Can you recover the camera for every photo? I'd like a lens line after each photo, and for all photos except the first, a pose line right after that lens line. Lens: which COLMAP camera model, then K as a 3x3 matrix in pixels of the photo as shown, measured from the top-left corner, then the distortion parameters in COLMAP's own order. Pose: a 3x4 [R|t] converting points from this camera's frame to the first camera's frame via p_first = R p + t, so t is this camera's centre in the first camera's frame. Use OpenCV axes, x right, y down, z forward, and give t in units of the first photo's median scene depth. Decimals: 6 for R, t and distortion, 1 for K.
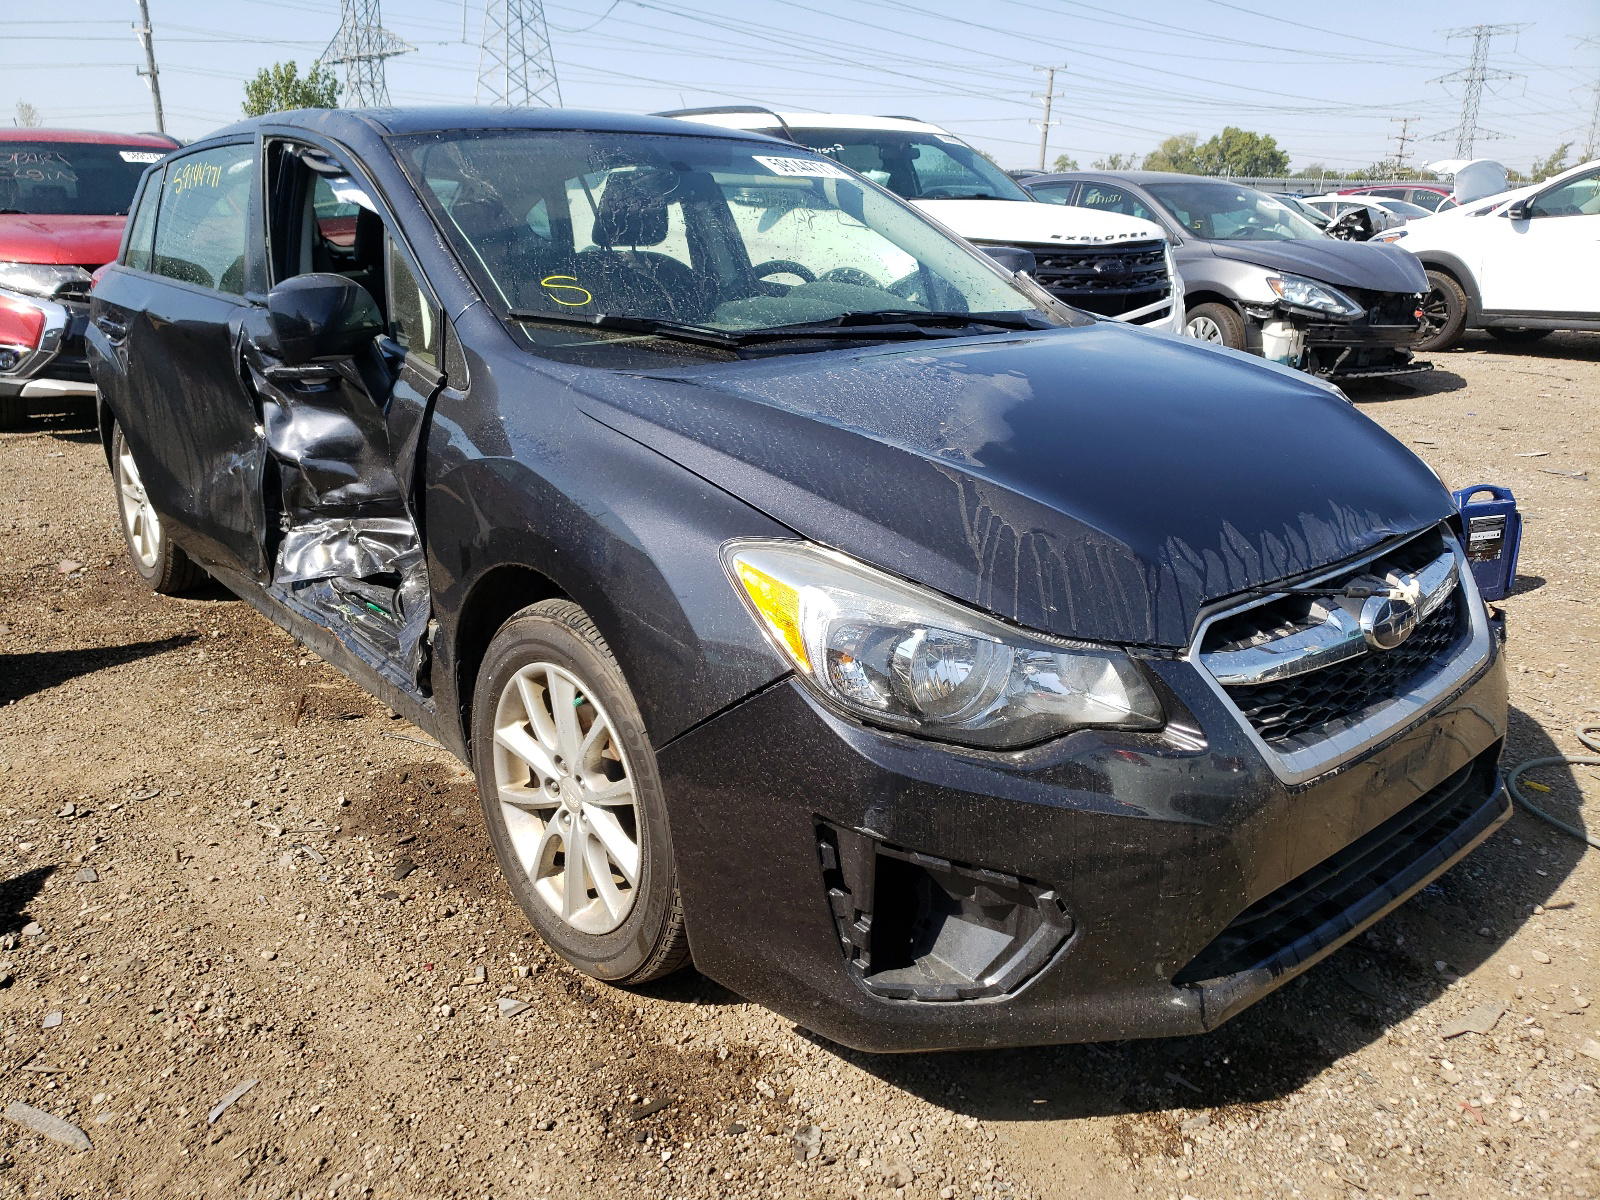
lens RADIAL K [[1223.3, 0, 800.0], [0, 1223.3, 600.0], [0, 0, 1]] dist [-0.007394, -0.004091]
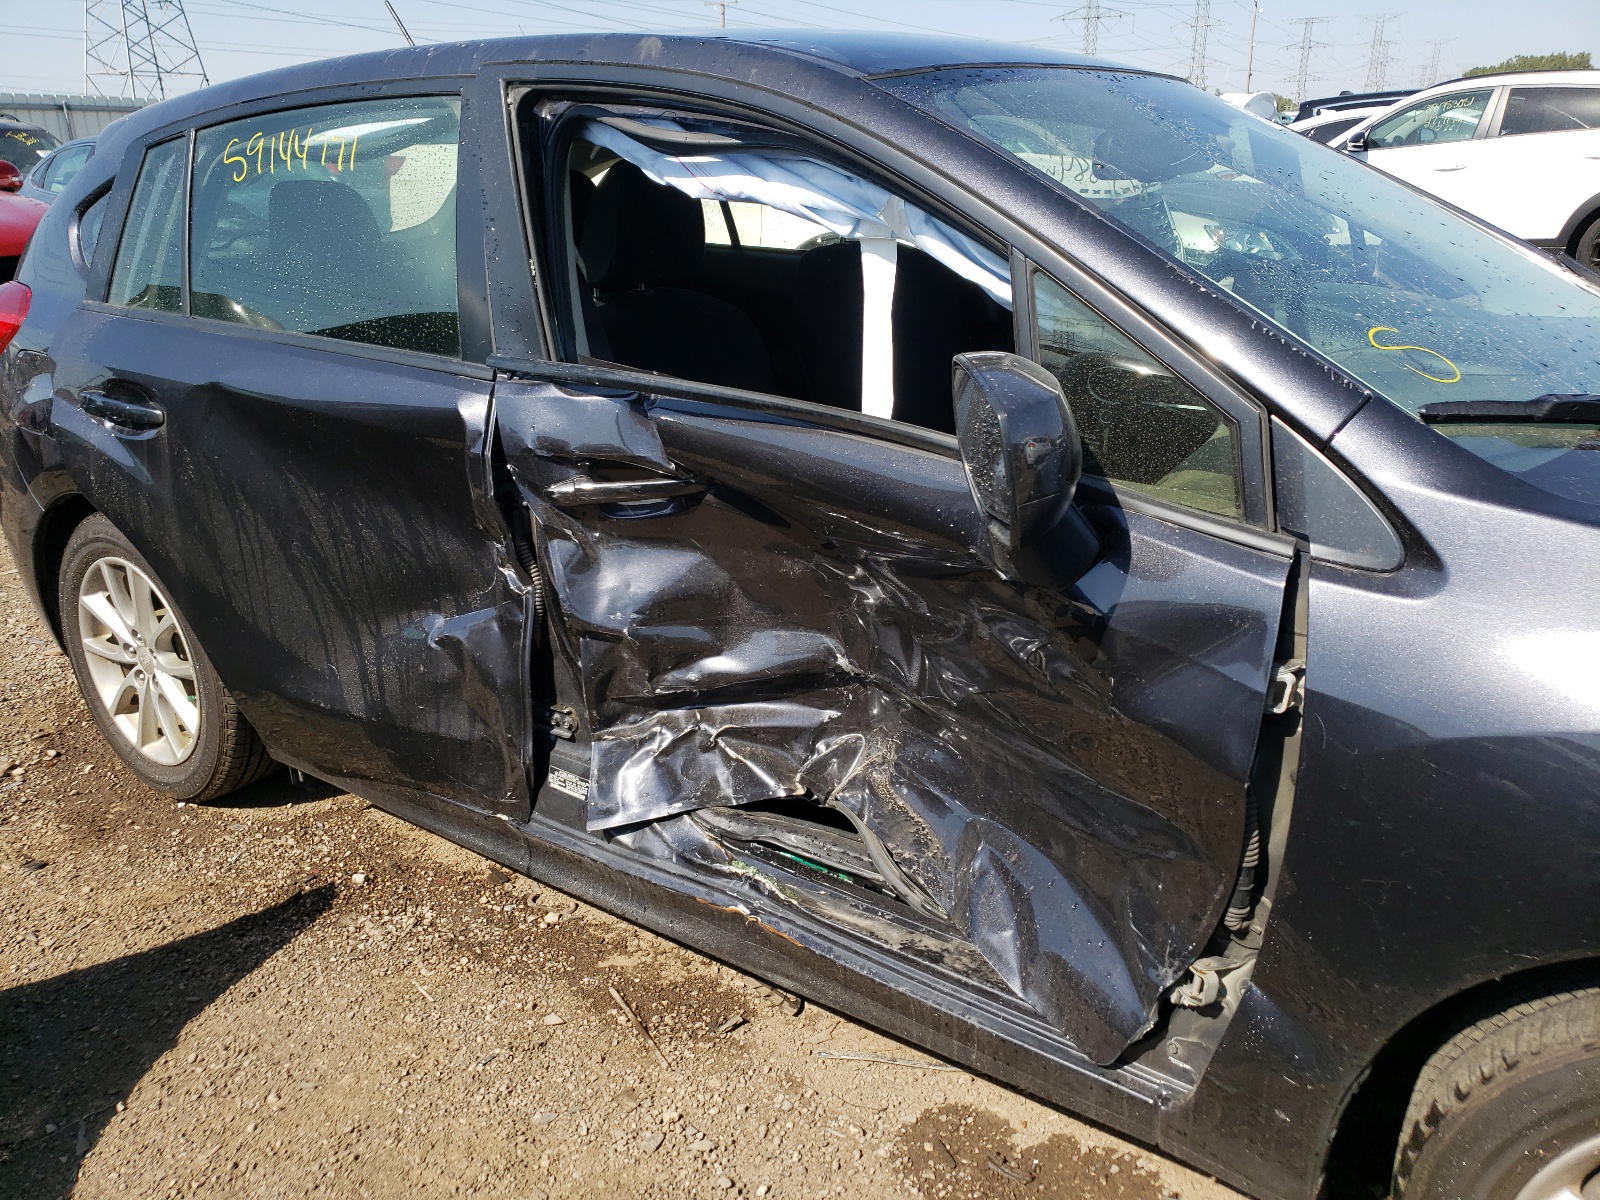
lens RADIAL K [[1193.0, 0, 800.0], [0, 1193.0, 600.0], [0, 0, 1]] dist [0.006201, 0.001542]
pose [[0.965689, -0.114162, 0.233264, -0.427285], [0.102632, 0.992846, 0.061025, -0.145171], [-0.238562, -0.034991, 0.970497, 0.380500]]
